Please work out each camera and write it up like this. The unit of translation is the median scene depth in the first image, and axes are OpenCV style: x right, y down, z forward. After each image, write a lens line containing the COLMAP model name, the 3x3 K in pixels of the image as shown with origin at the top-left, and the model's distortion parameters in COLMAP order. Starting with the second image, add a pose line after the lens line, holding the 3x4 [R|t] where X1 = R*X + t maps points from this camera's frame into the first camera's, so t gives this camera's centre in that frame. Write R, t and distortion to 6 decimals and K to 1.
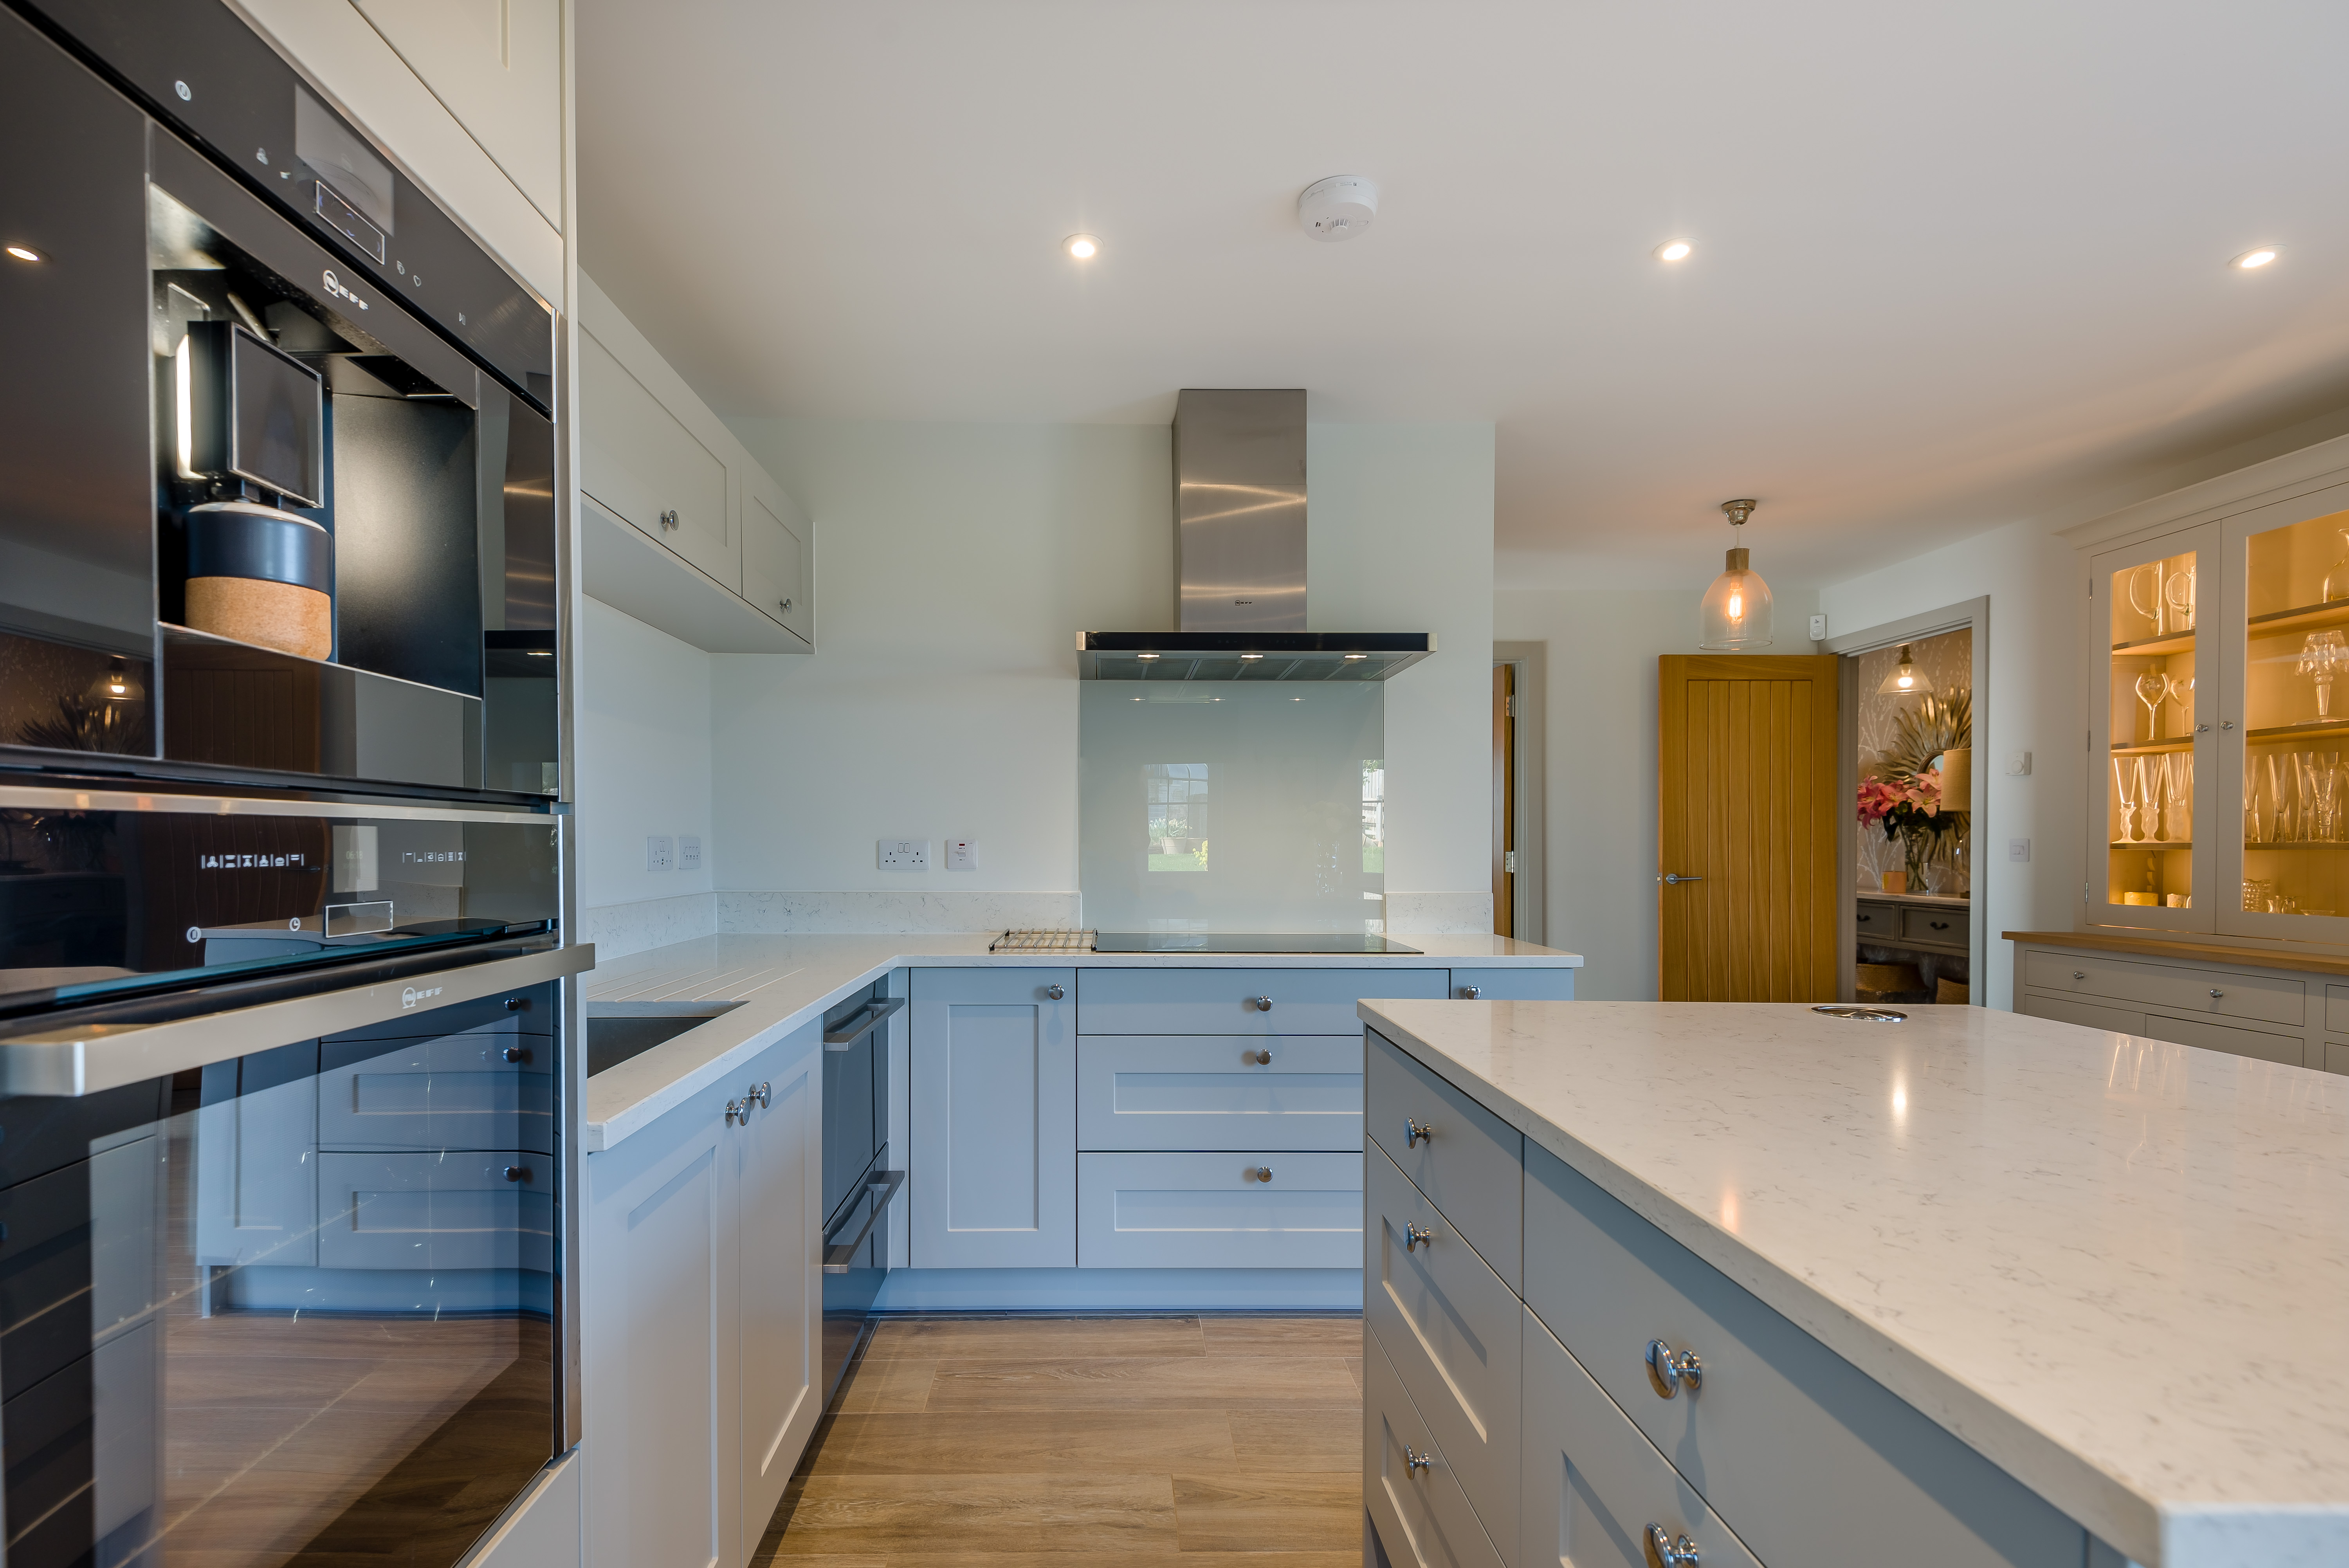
lens RADIAL K [[1123.6, 0, 1165.6], [0, 1123.6, 869.2], [0, 0, 1]] dist [0.001030, 0.000040]
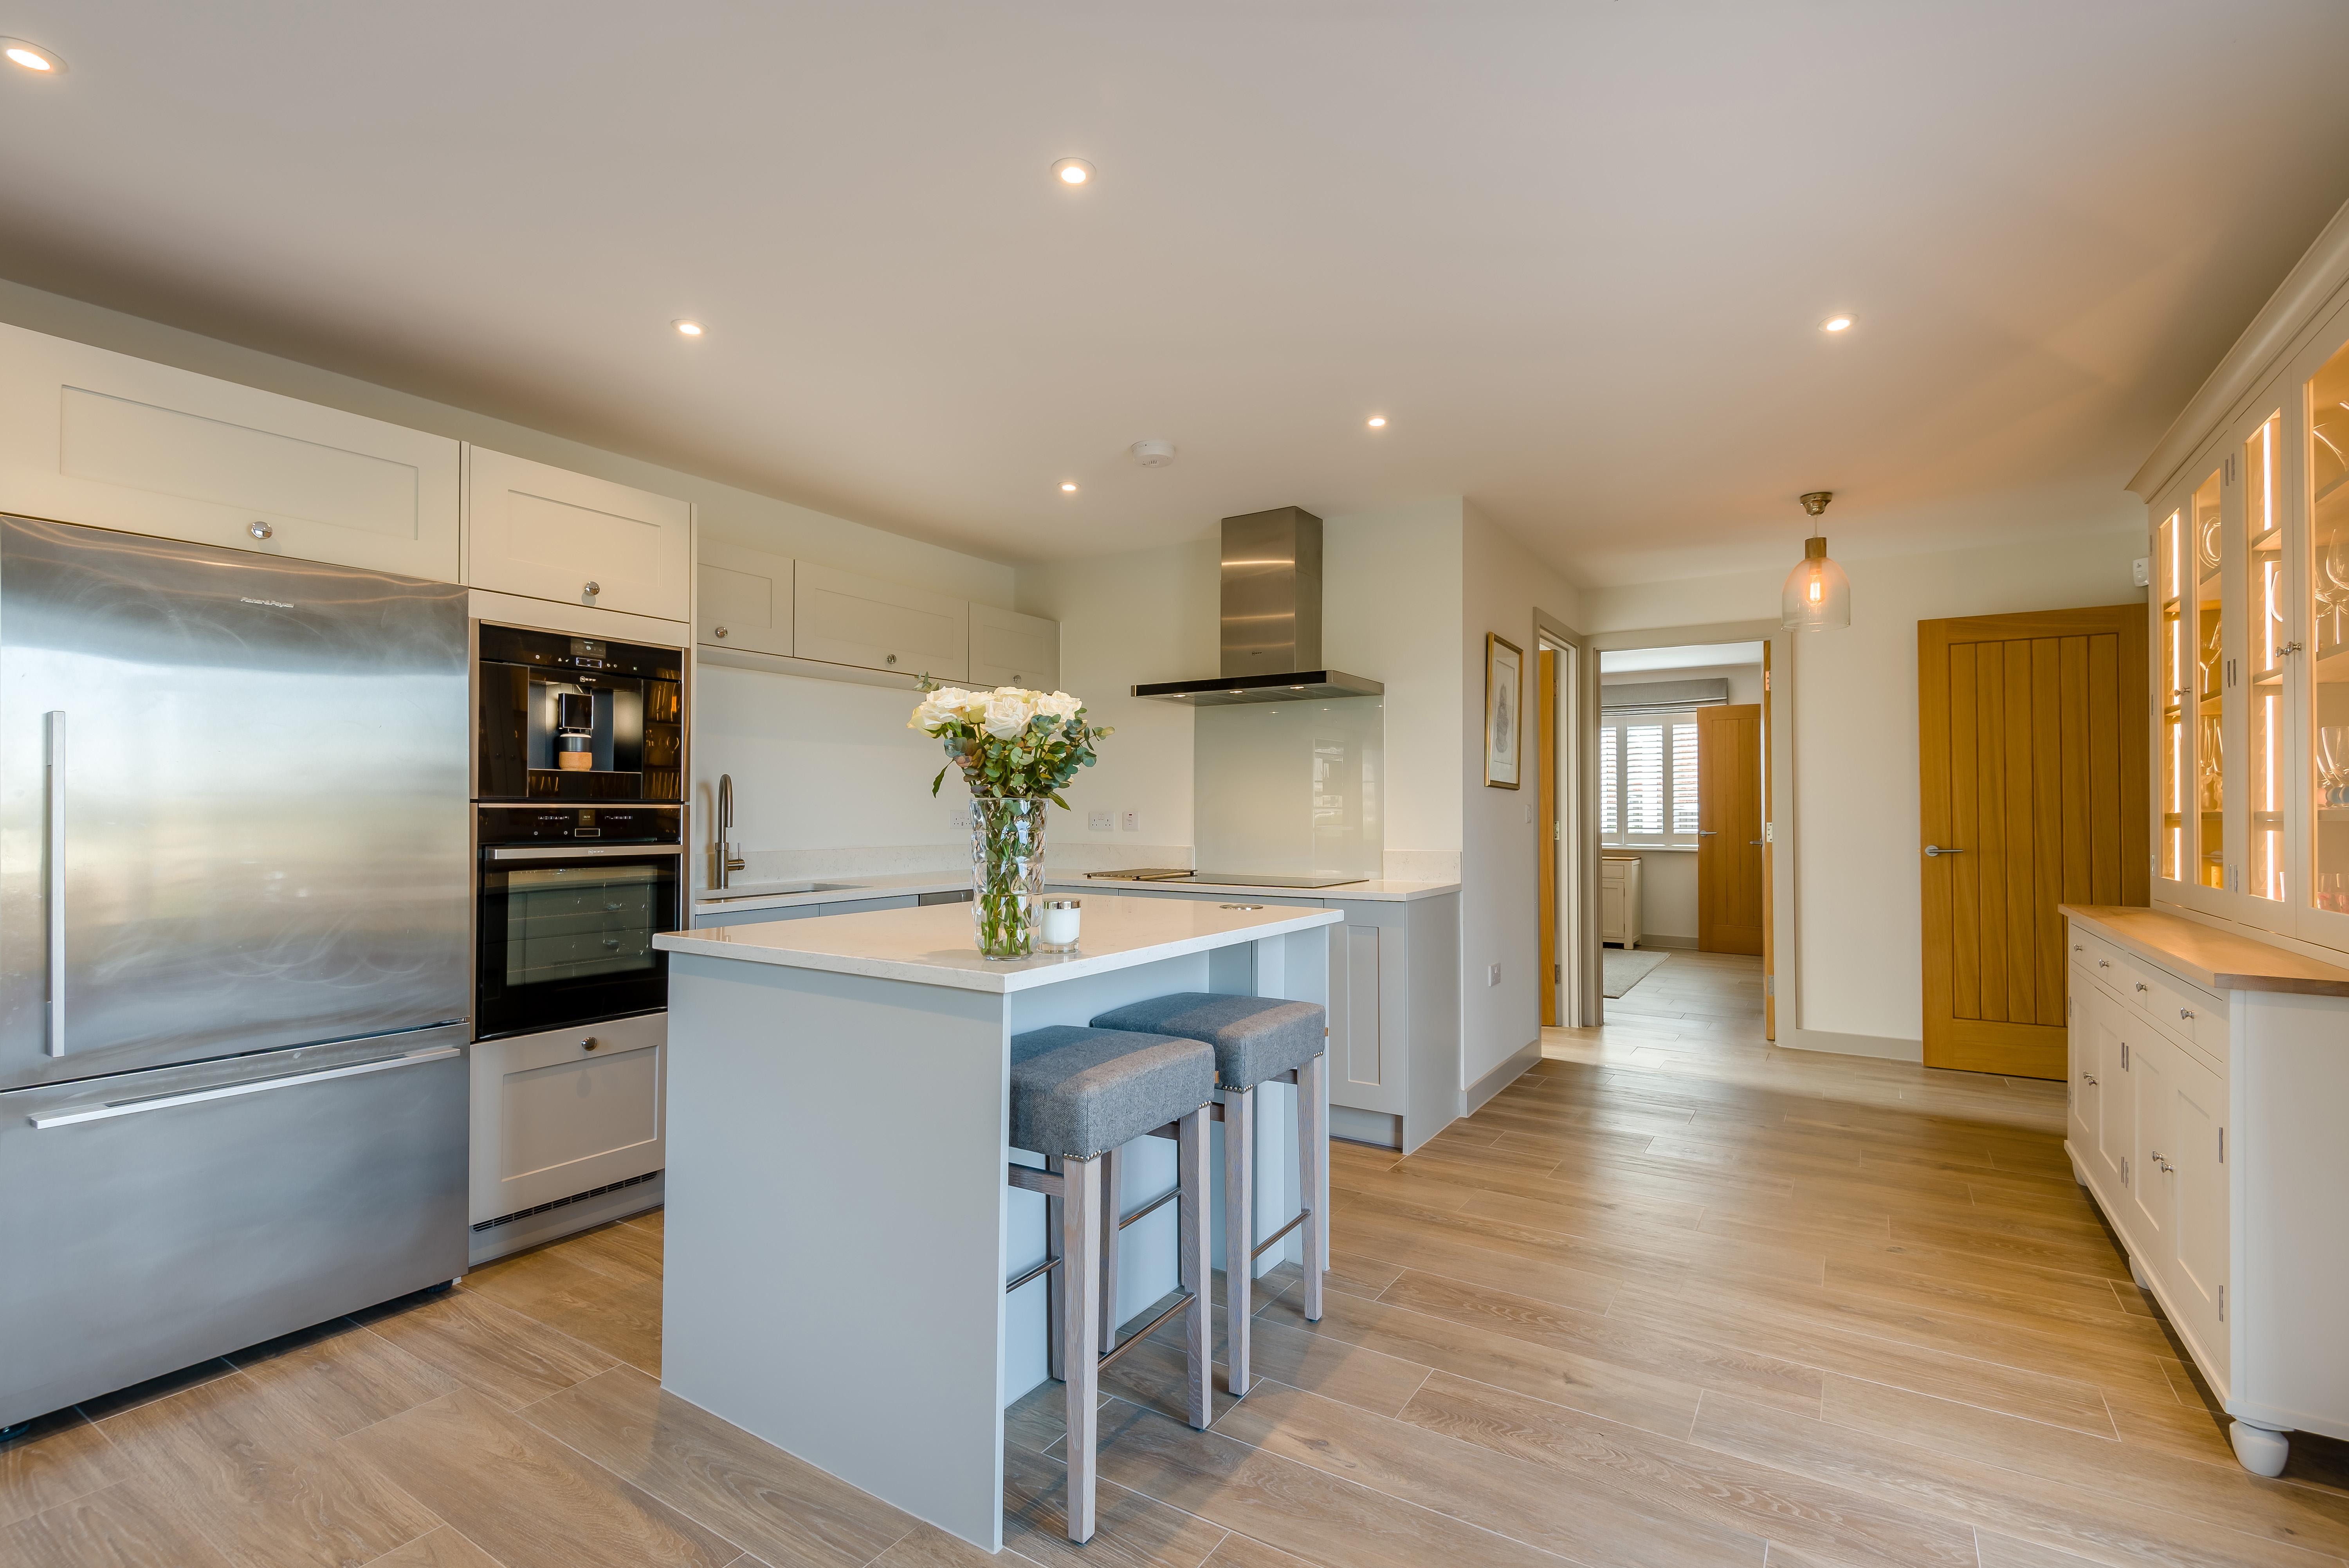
lens RADIAL K [[1095.5, 0, 1172.3], [0, 1095.5, 821.3], [0, 0, 1]] dist [0.000297, -0.000102]
pose [[0.824715, 0.004634, -0.565530, 0.597392], [-0.013718, 0.999836, -0.011811, 0.004147], [0.565382, 0.017499, 0.824643, -0.196177]]
